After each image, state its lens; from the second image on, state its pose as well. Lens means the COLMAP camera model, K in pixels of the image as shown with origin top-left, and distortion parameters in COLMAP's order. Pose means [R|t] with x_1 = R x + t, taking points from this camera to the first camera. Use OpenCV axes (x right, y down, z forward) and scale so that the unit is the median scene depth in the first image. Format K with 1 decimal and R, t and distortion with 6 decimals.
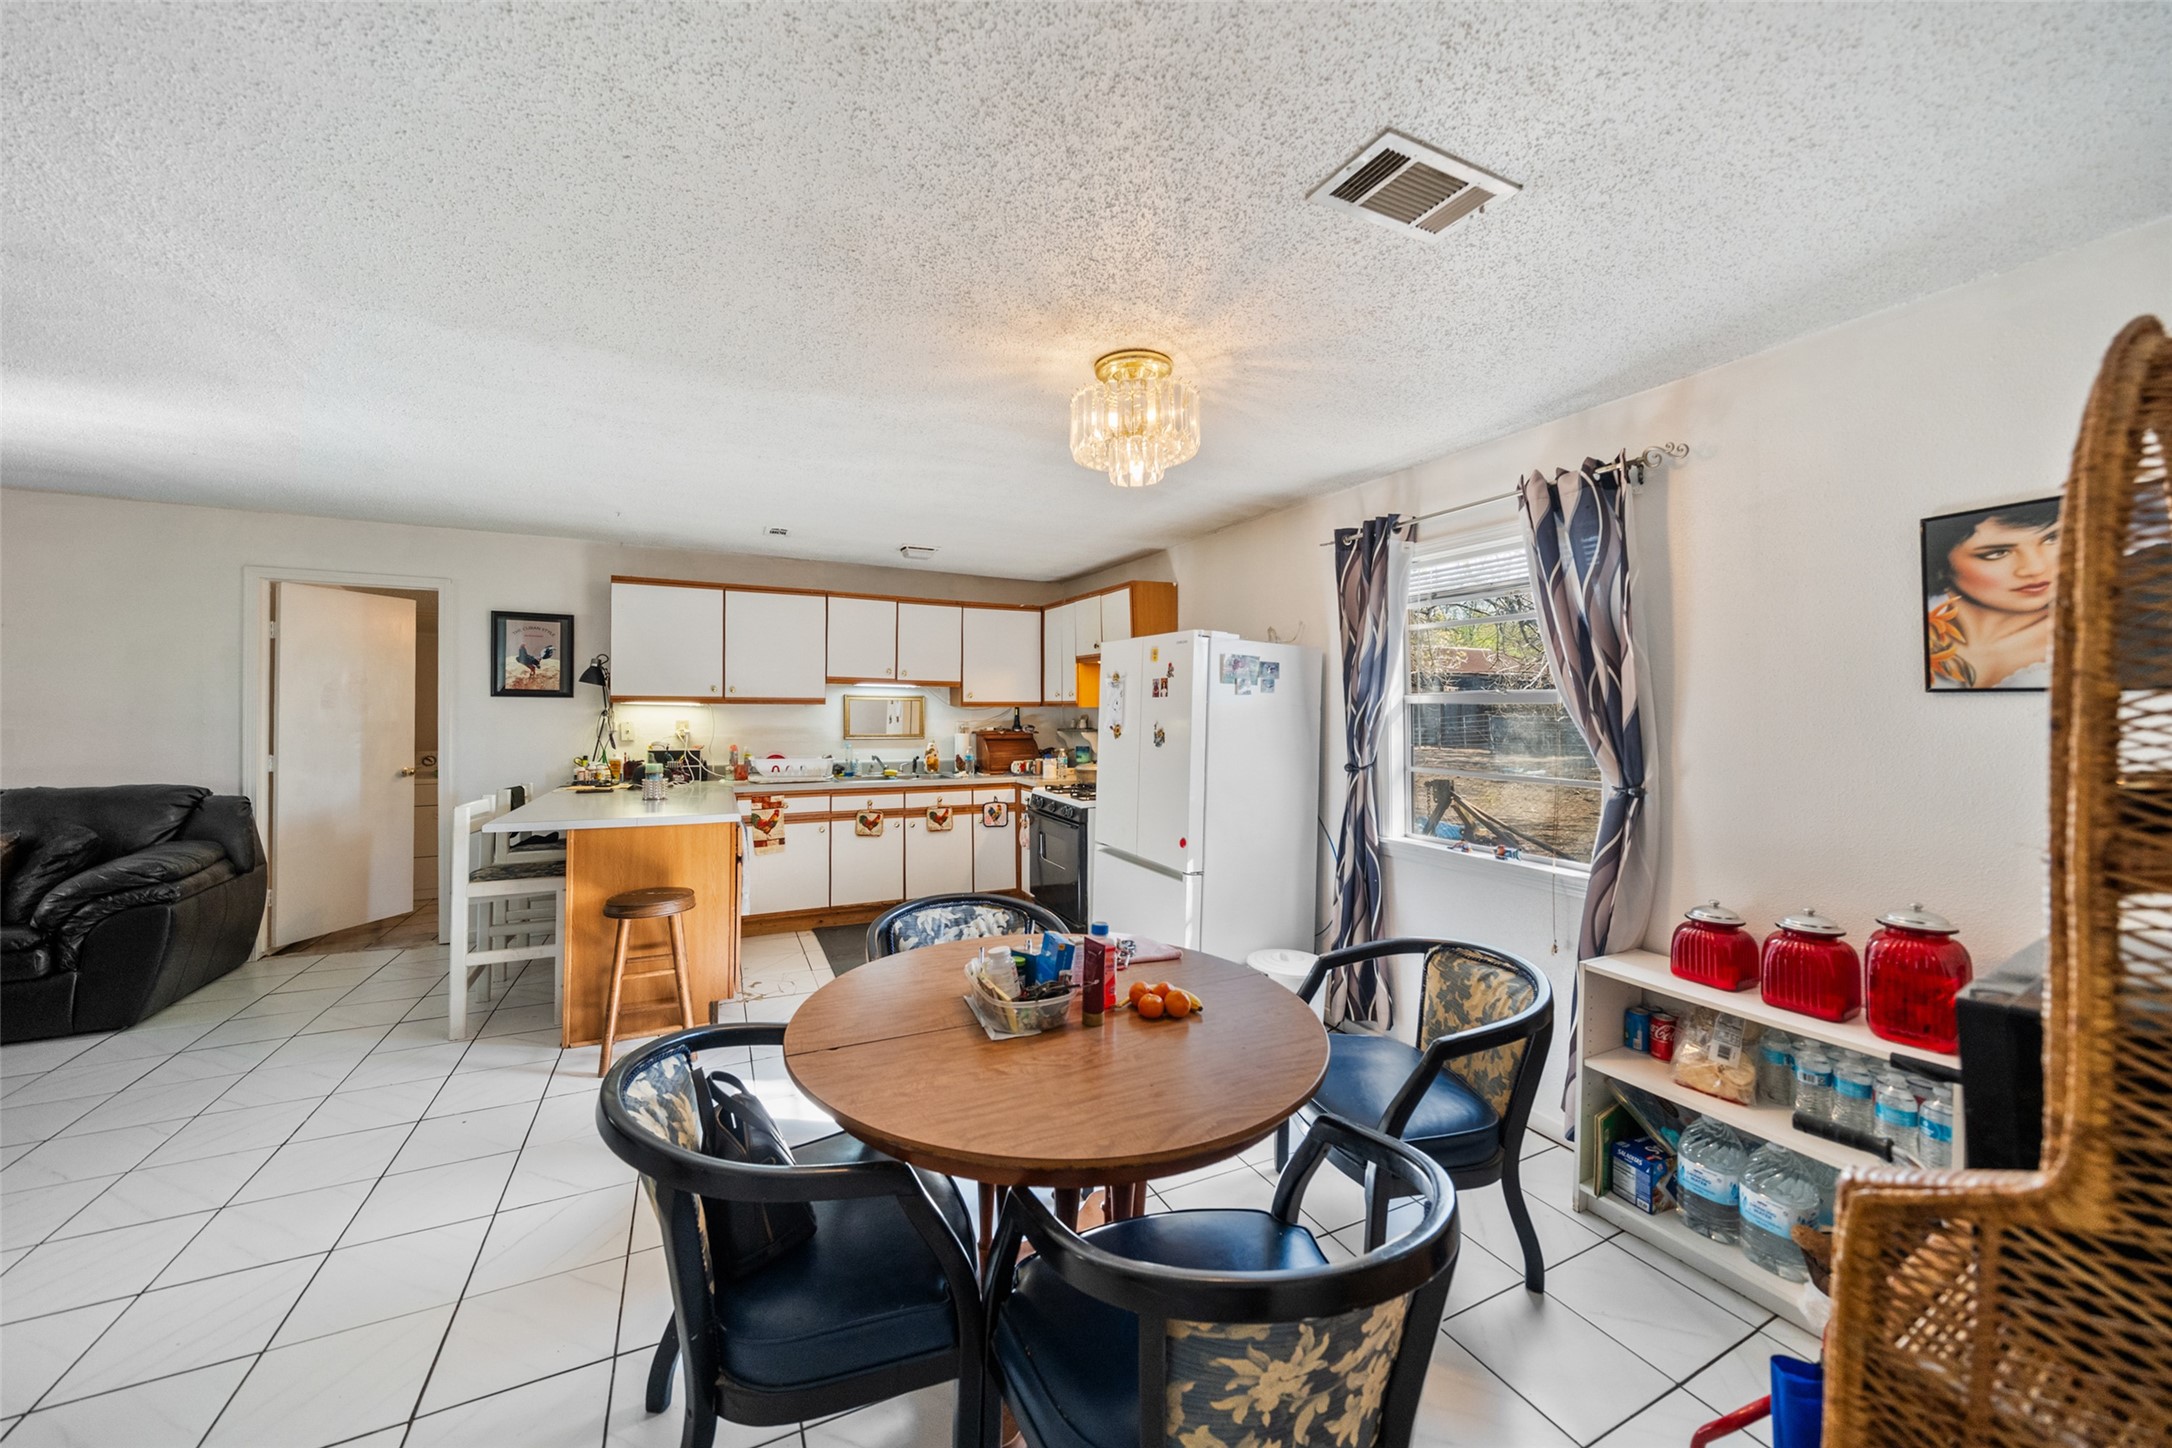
lens RADIAL K [[776.7, 0, 1091.0], [0, 776.7, 700.5], [0, 0, 1]] dist [0.001583, 0.000290]
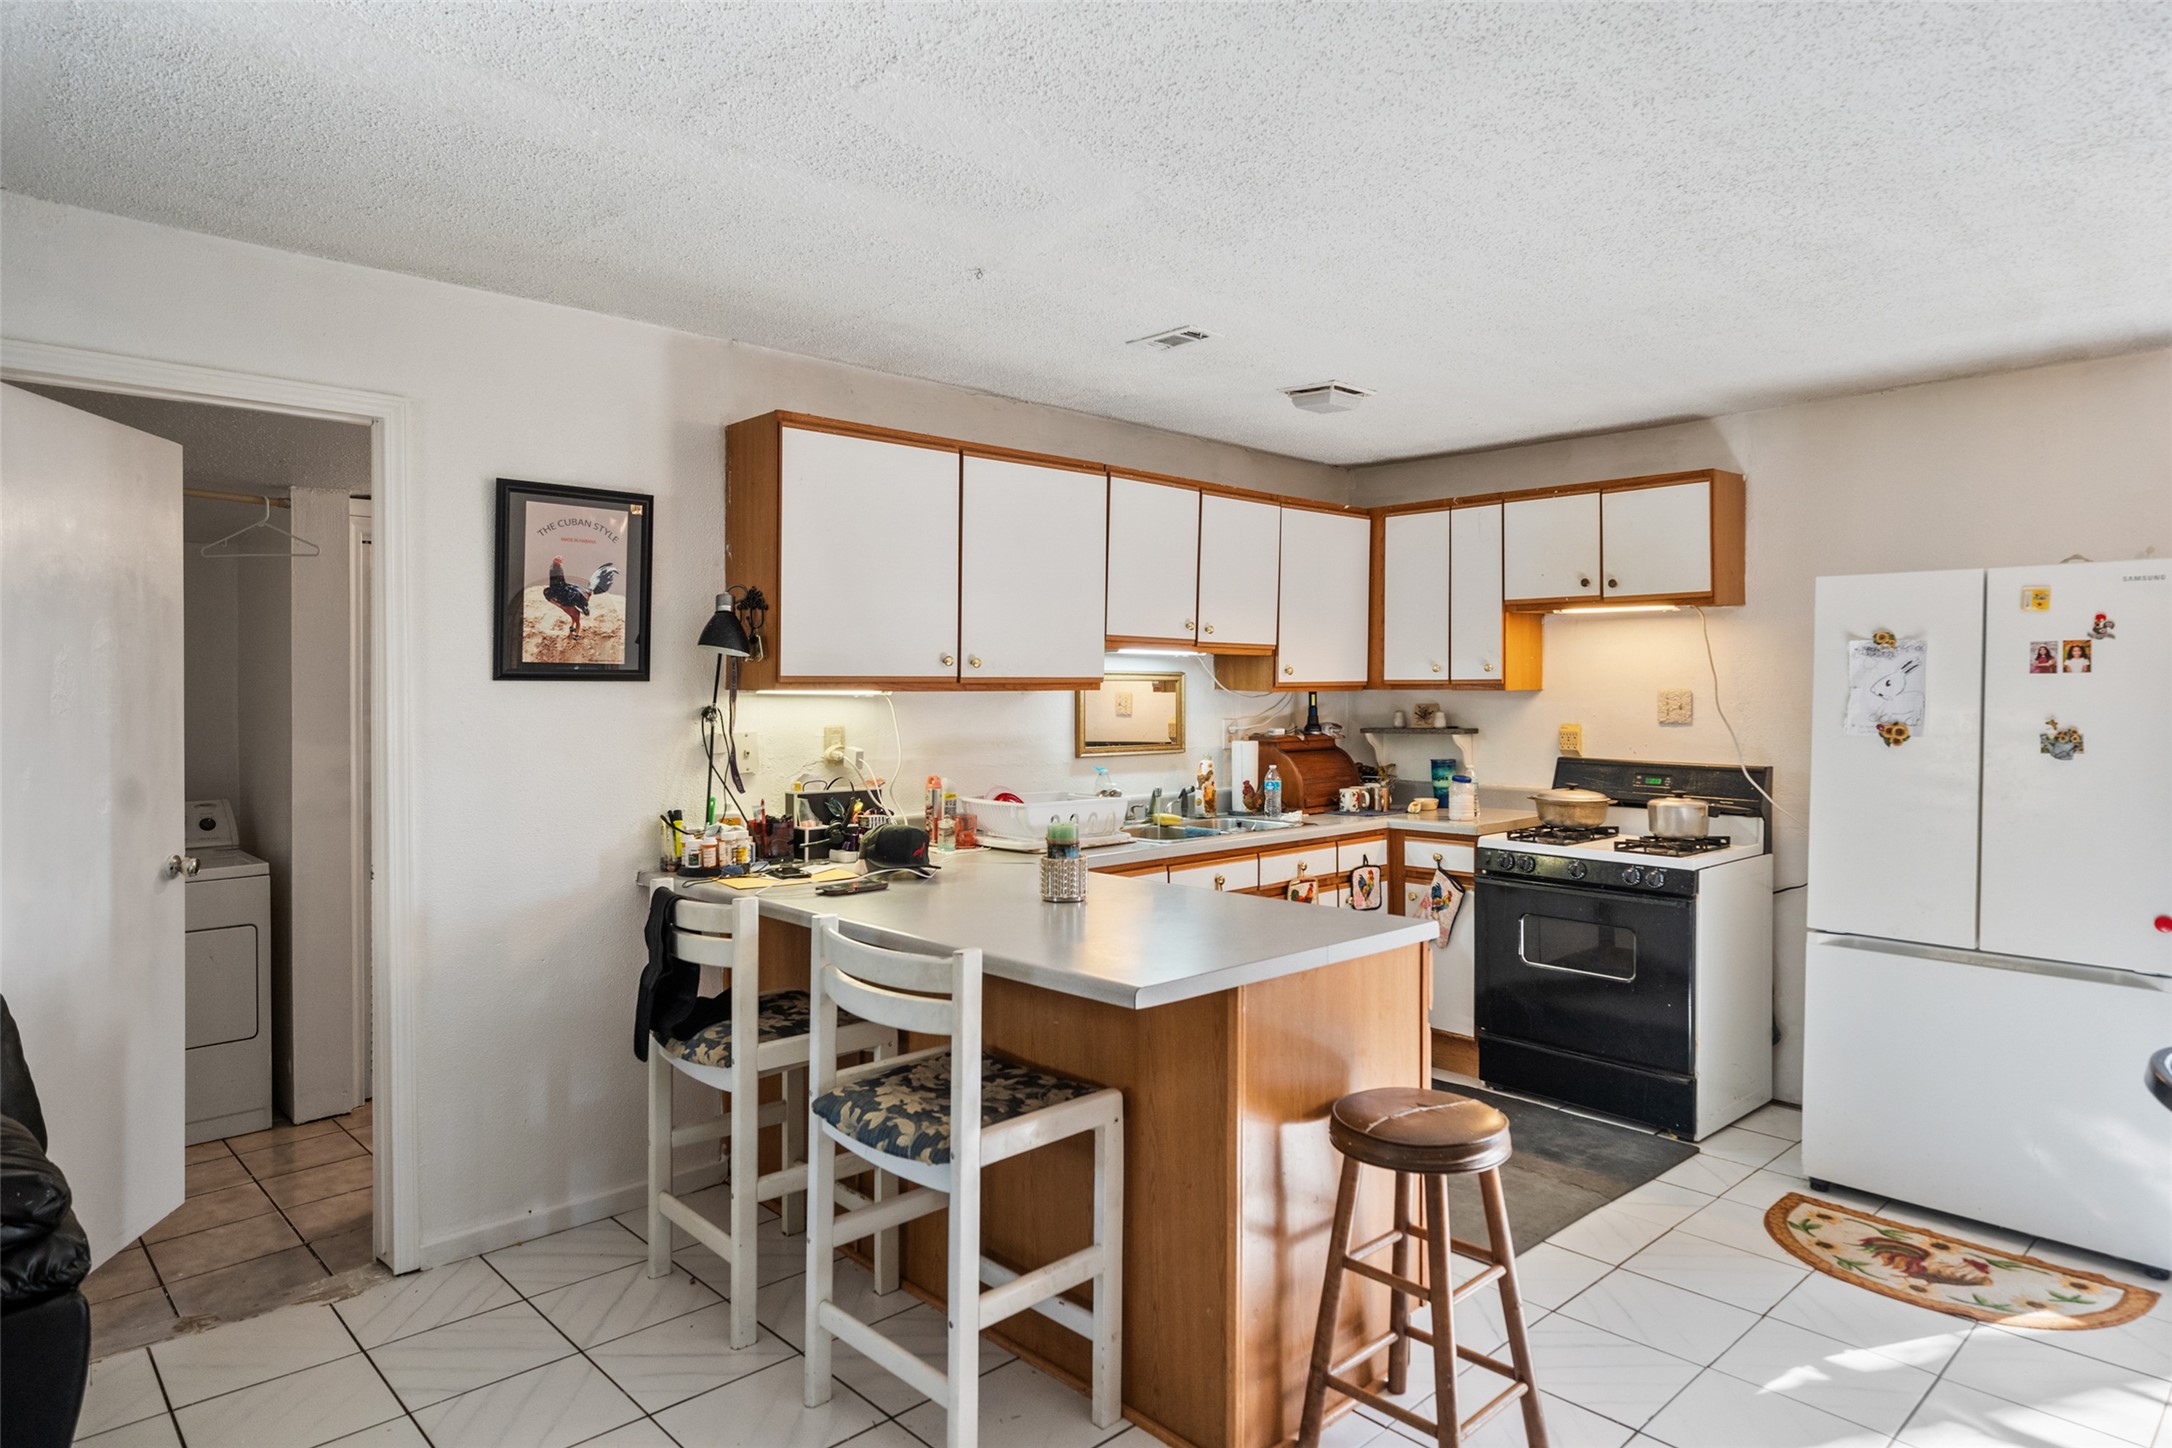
lens RADIAL K [[1273.0, 0, 1087.7], [0, 1273.0, 703.2], [0, 0, 1]] dist [0.003232, -0.002360]
pose [[0.953231, -0.013341, 0.301947, -0.761744], [0.006550, 0.999703, 0.023493, -0.007850], [-0.302171, -0.020416, 0.953035, 0.270881]]
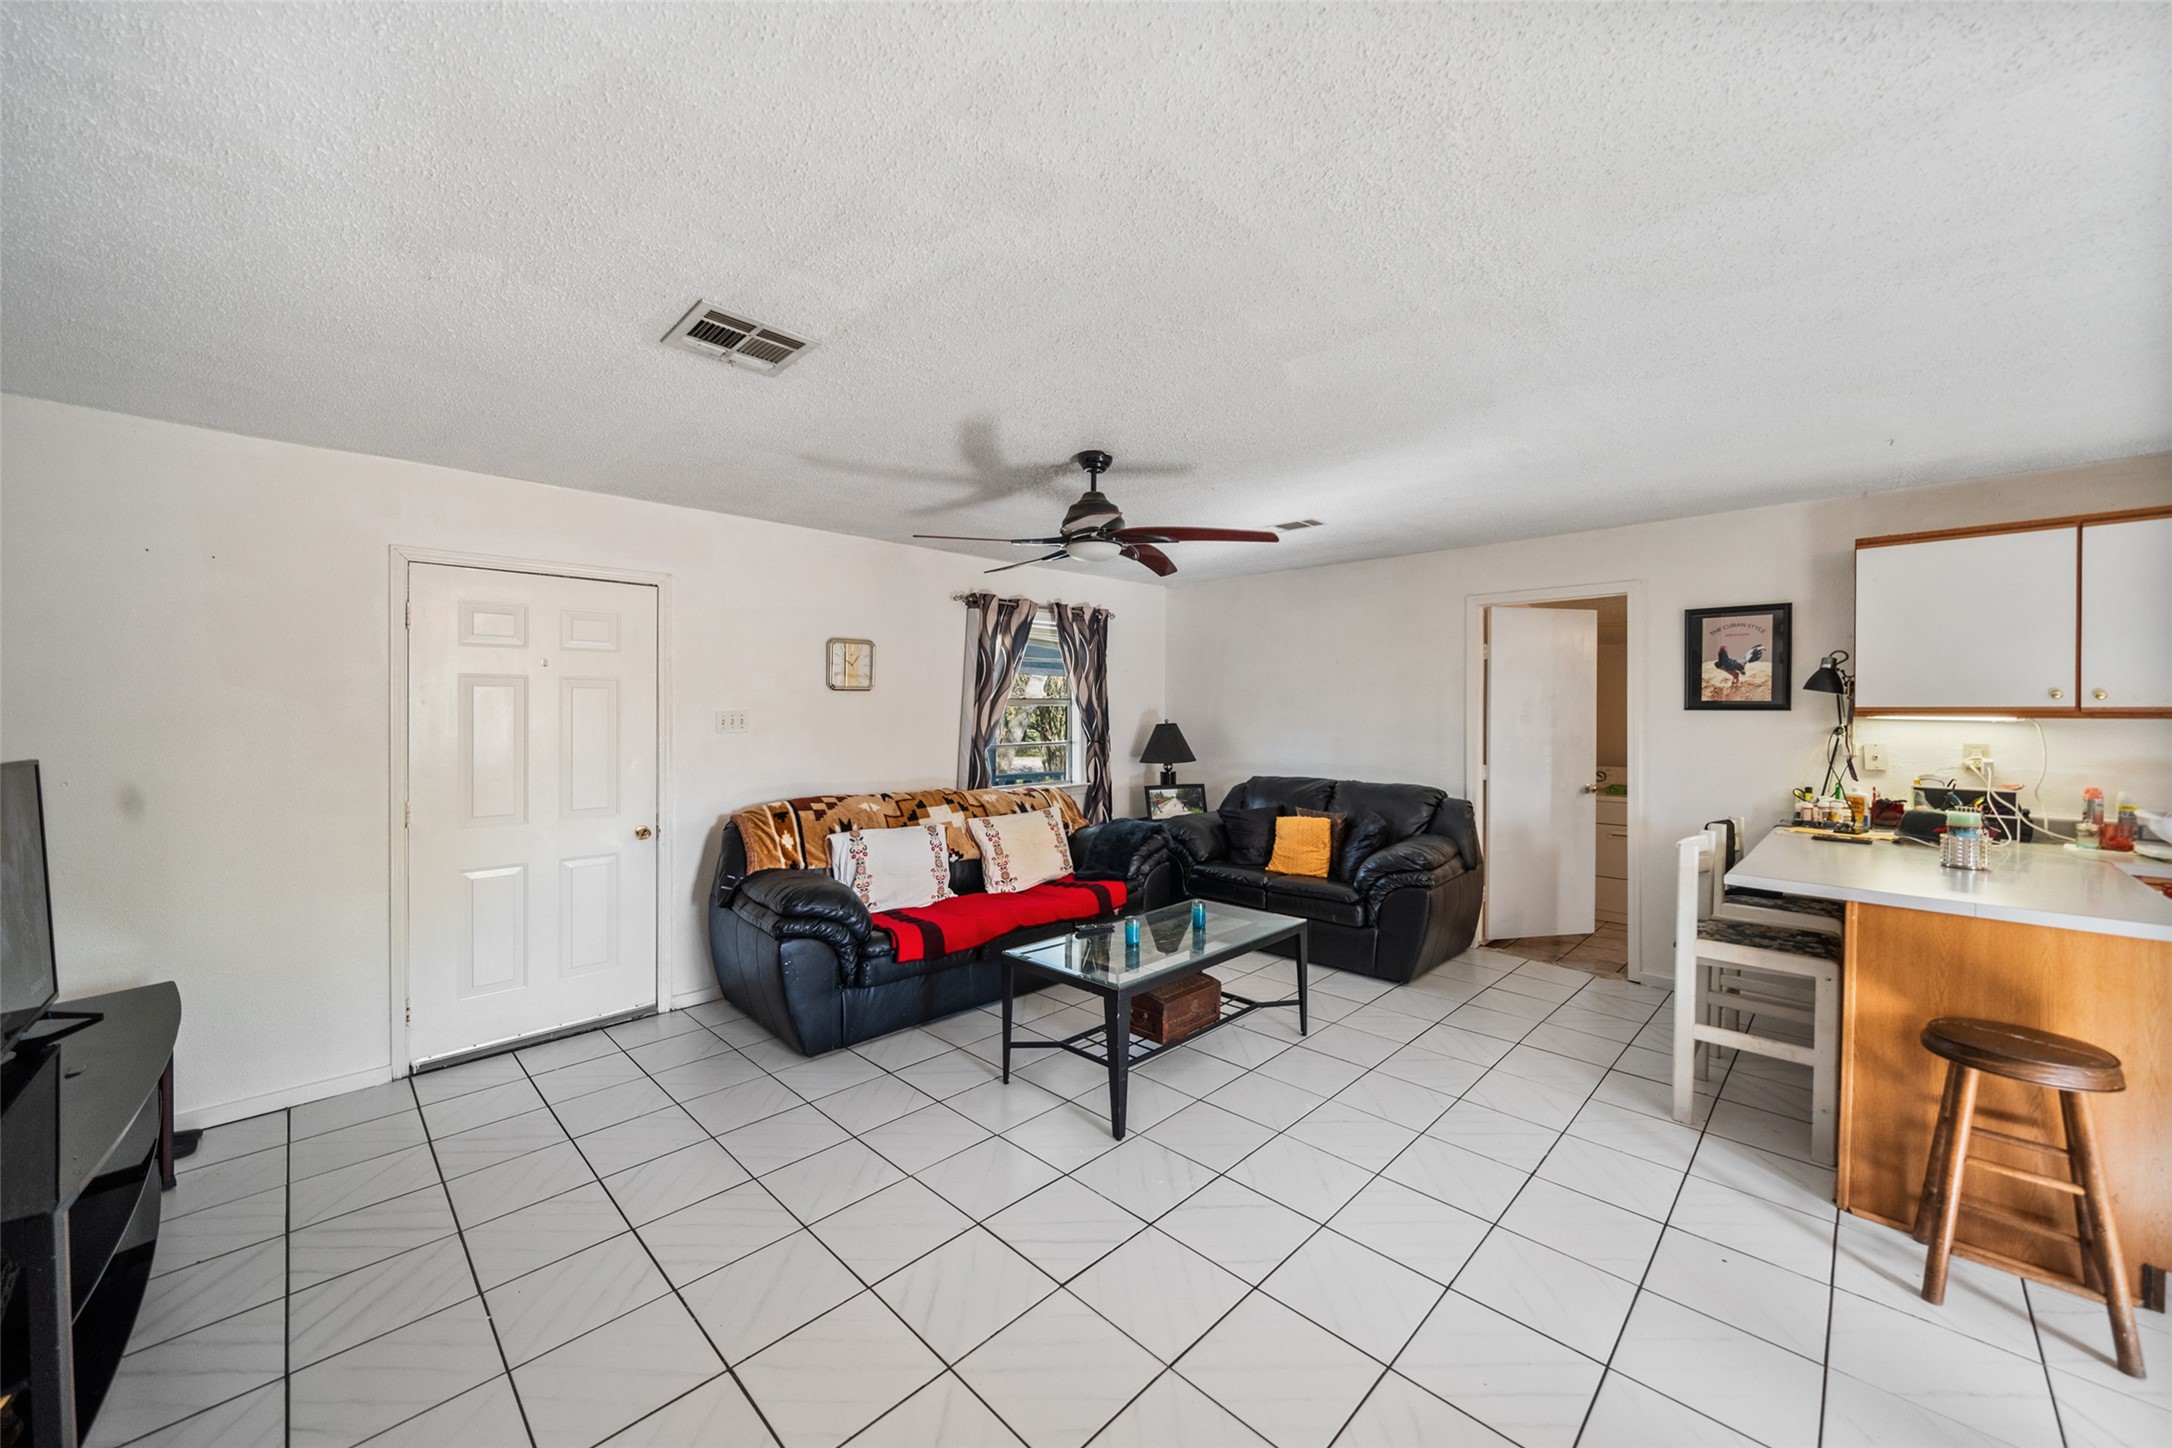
lens RADIAL K [[809.6, 0, 1090.1], [0, 809.6, 724.1], [0, 0, 1]] dist [0.000221, -0.000044]
pose [[0.339552, 0.007582, -0.940557, -0.174566], [0.004852, 0.999940, 0.009812, -0.001764], [0.940575, -0.007895, 0.339495, 0.090466]]
